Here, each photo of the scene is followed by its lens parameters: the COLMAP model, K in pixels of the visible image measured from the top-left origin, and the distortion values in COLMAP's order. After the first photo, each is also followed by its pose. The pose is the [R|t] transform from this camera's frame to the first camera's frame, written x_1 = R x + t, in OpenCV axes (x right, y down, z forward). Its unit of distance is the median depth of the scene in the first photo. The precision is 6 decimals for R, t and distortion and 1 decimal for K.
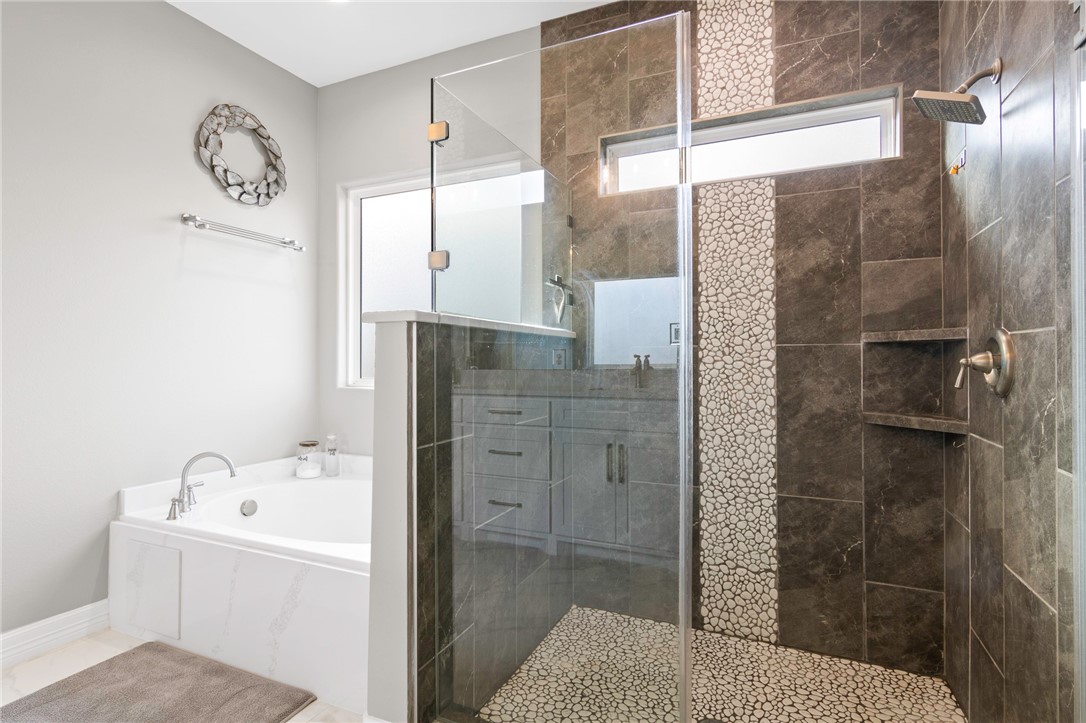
lens RADIAL K [[569.0, 0, 544.8], [0, 569.0, 361.4], [0, 0, 1]] dist [-0.005638, -0.002185]
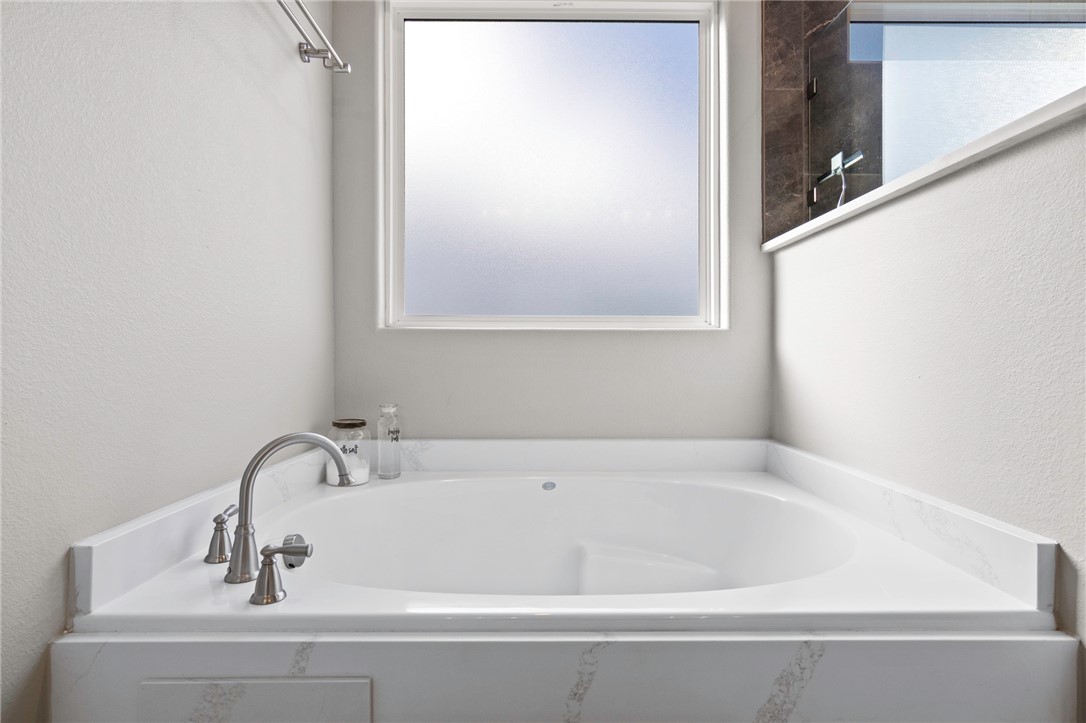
lens RADIAL K [[569.0, 0, 540.6], [0, 569.0, 362.0], [0, 0, 1]] dist [-0.005638, -0.002185]
pose [[0.903102, -0.001226, 0.429425, -0.491393], [-0.001509, 0.999981, 0.006029, 0.082084], [-0.429424, -0.006093, 0.903082, 0.423103]]
